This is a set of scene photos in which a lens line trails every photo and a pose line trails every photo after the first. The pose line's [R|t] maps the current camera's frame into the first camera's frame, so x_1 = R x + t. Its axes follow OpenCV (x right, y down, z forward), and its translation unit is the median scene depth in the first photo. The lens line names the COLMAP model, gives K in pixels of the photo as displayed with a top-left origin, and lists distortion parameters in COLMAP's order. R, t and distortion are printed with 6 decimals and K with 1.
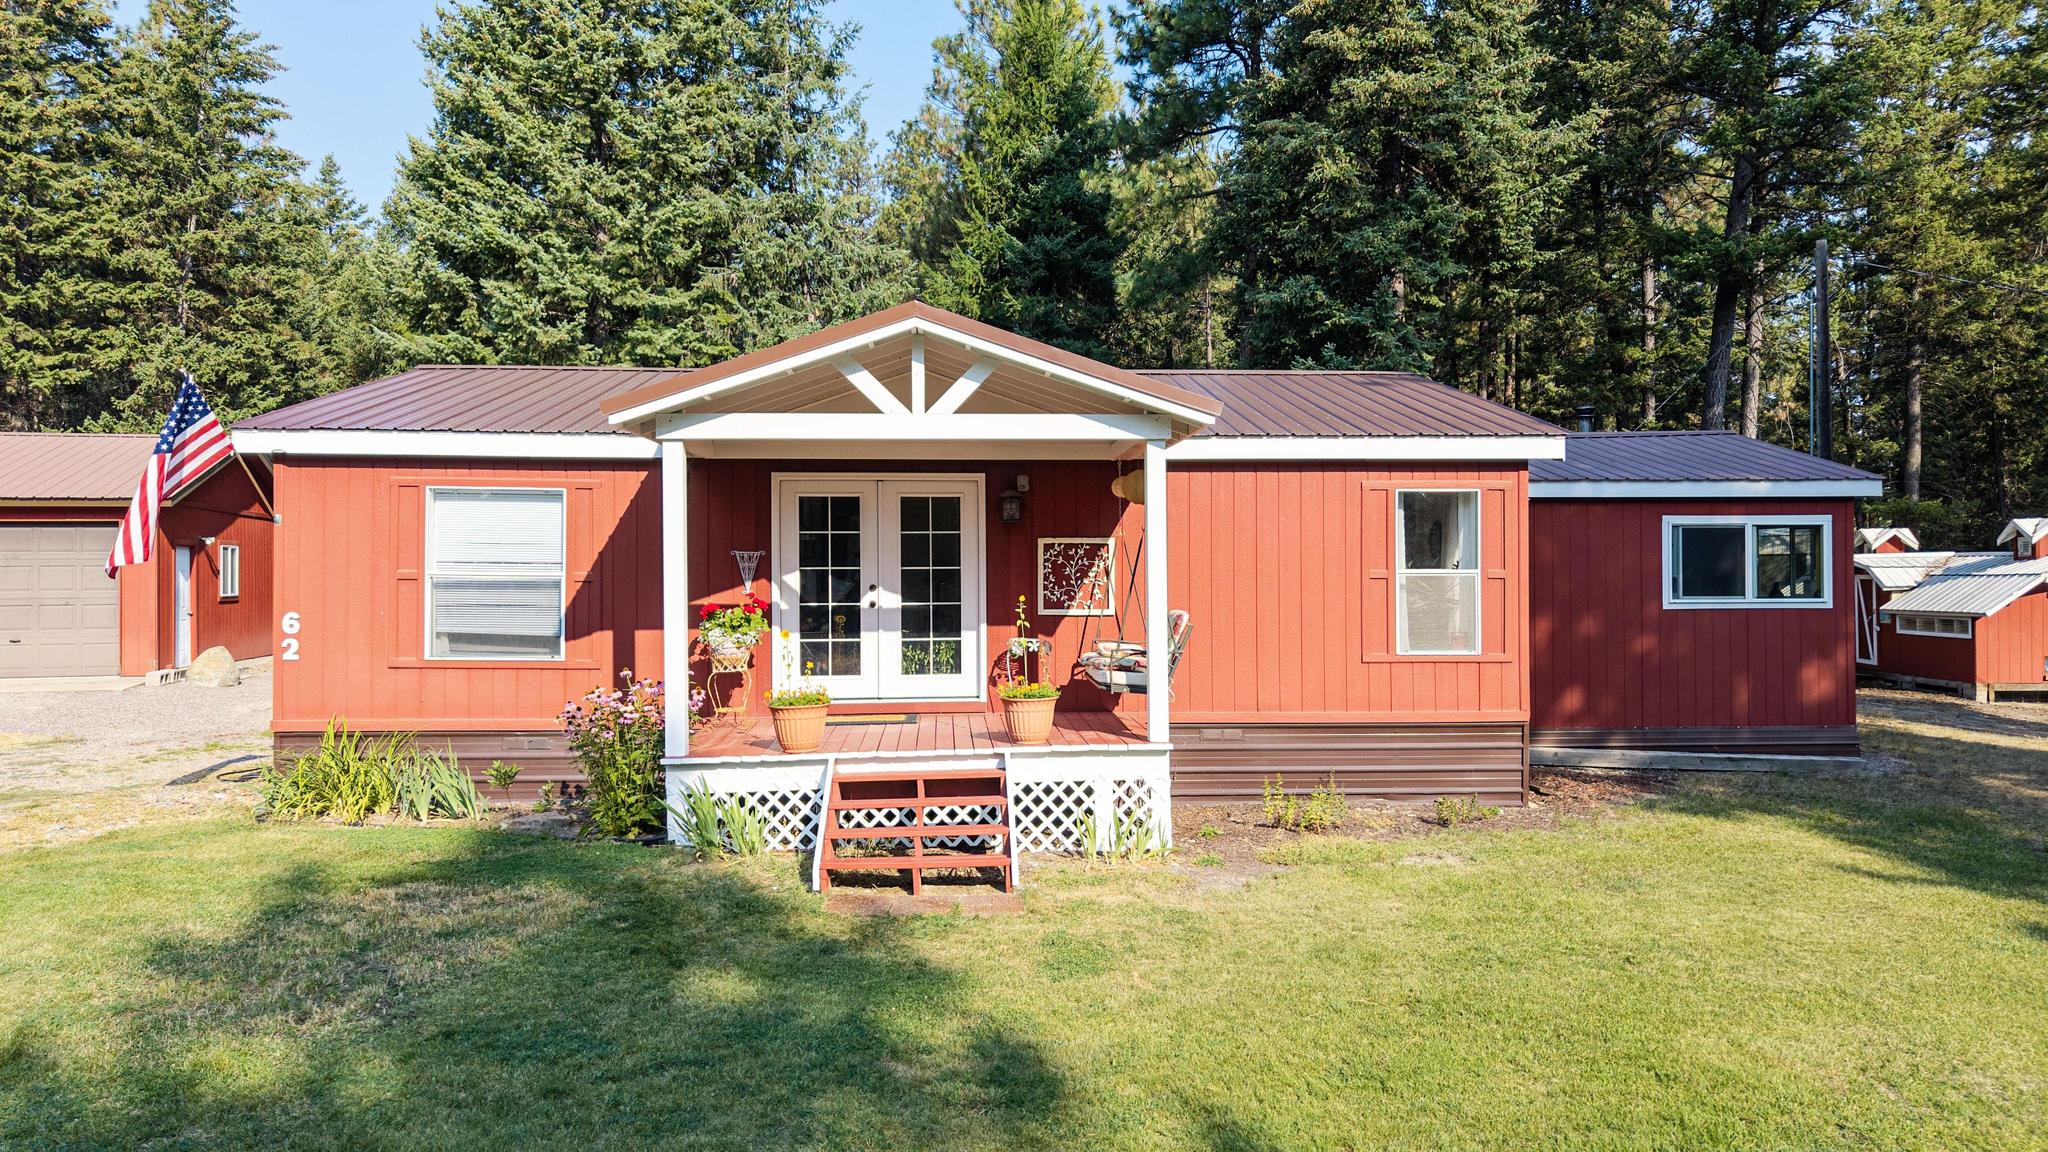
lens RADIAL K [[1369.9, 0, 1037.8], [0, 1369.9, 578.1], [0, 0, 1]] dist [0.035911, -0.045320]
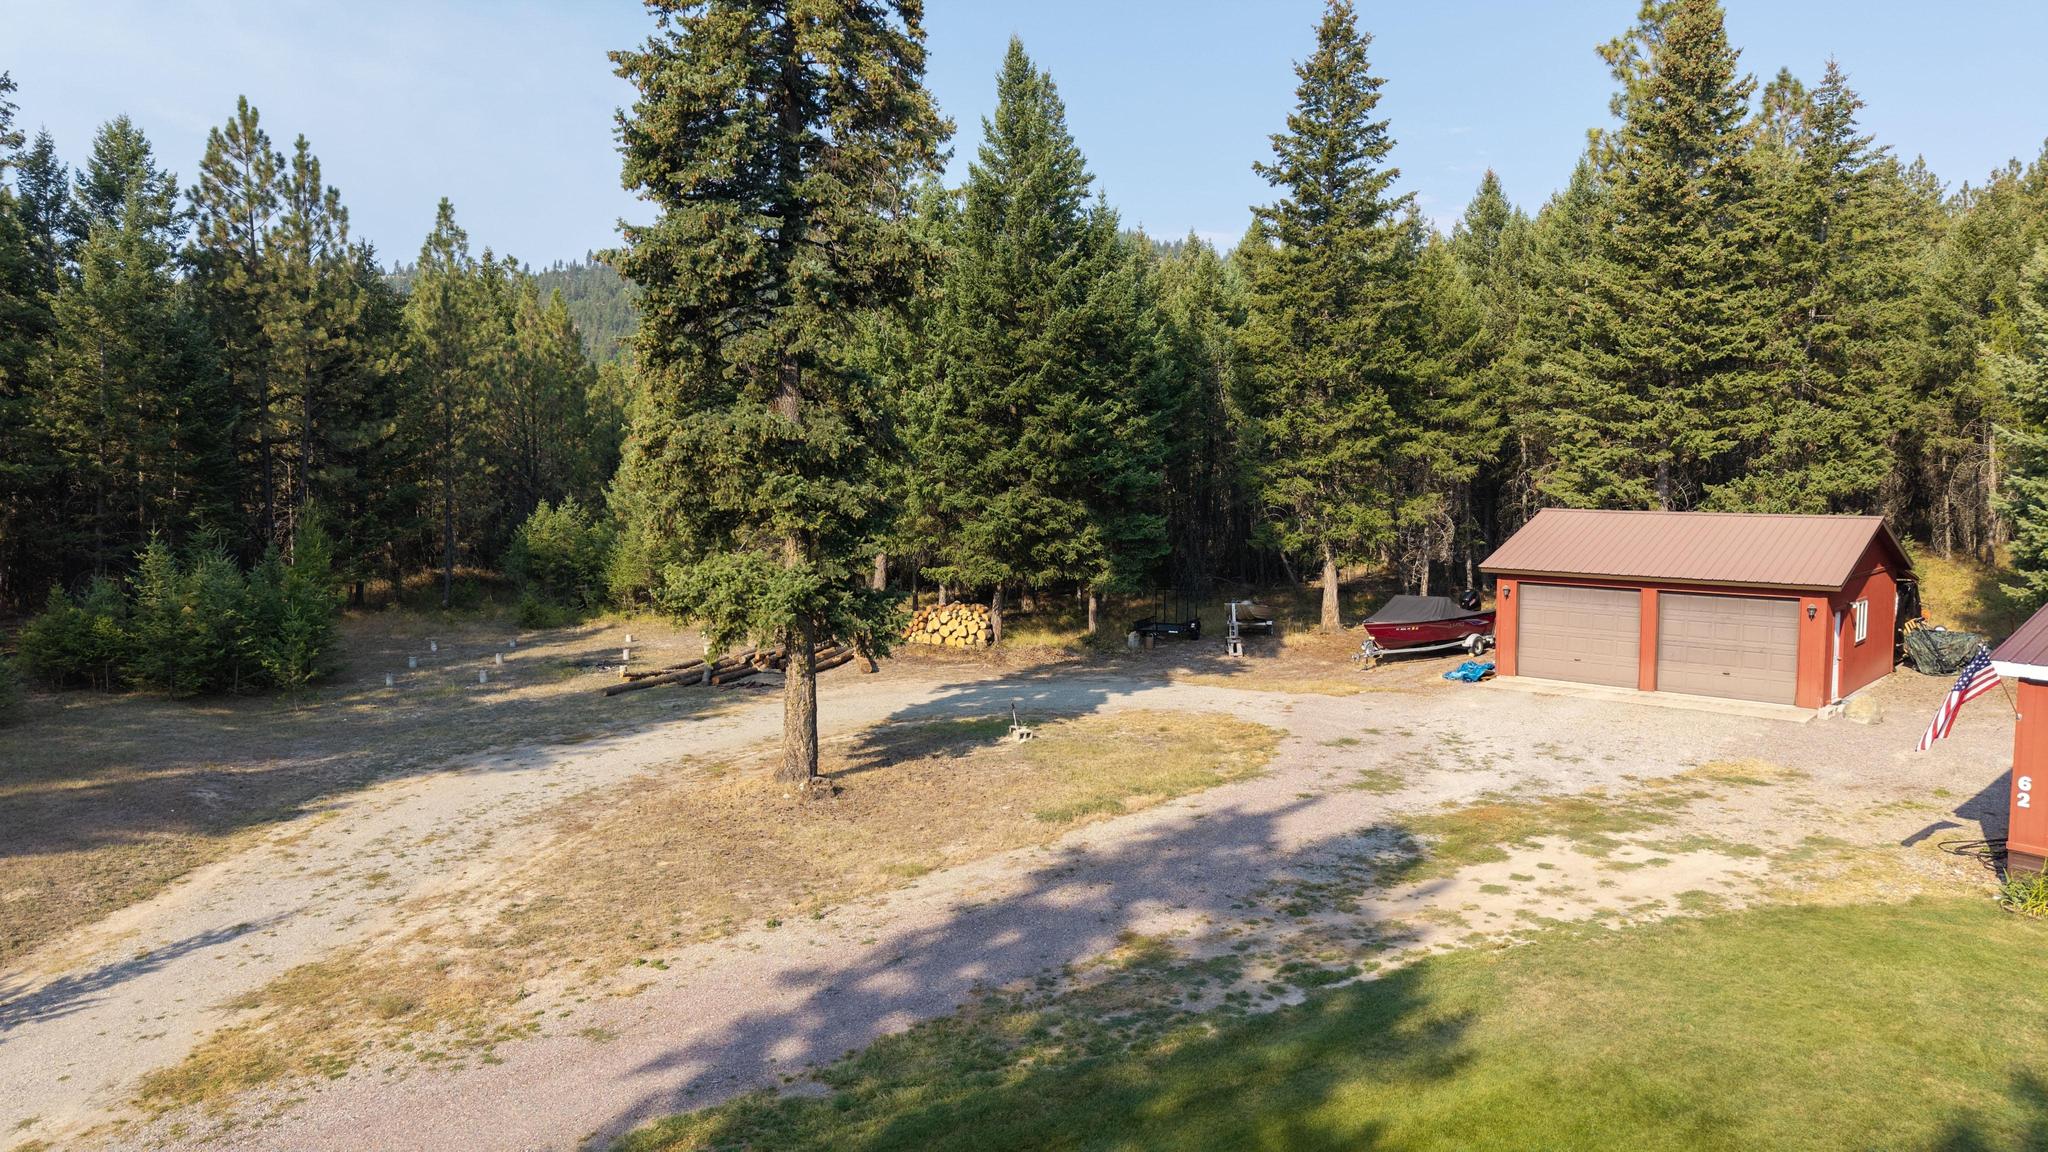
lens RADIAL K [[1369.9, 0, 1024.6], [0, 1369.9, 574.3], [0, 0, 1]] dist [0.035911, -0.045320]
pose [[0.557067, 0.070325, -0.827485, 0.054351], [0.000688, 0.996369, 0.085141, -0.165432], [0.830467, -0.047999, 0.554996, -0.397428]]
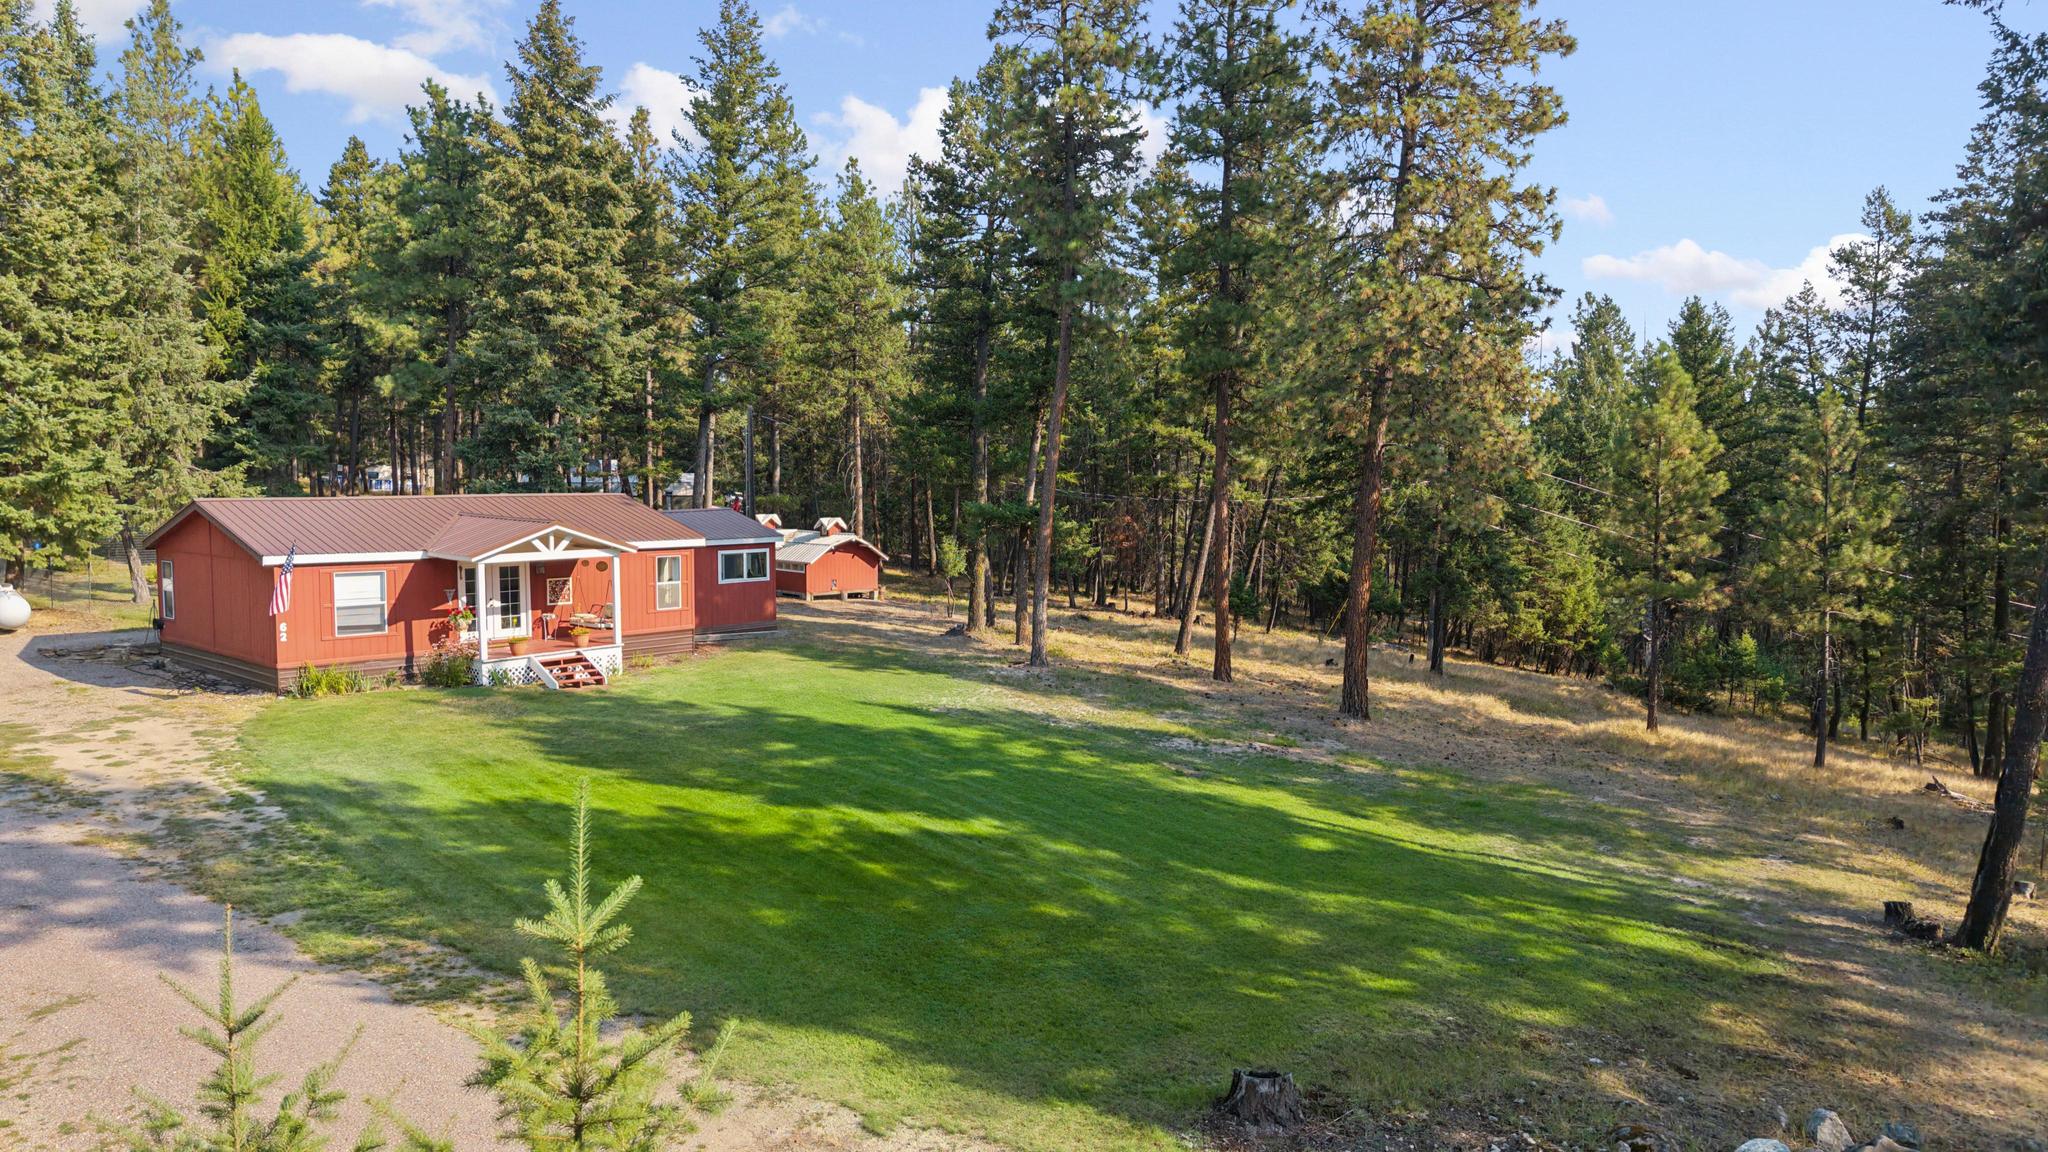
lens RADIAL K [[1369.9, 0, 1034.4], [0, 1369.9, 564.0], [0, 0, 1]] dist [0.035911, -0.045320]
pose [[0.716849, -0.042948, 0.695905, -0.644217], [-0.006139, 0.997674, 0.067895, -0.132936], [-0.697202, -0.052943, 0.714917, -0.906197]]
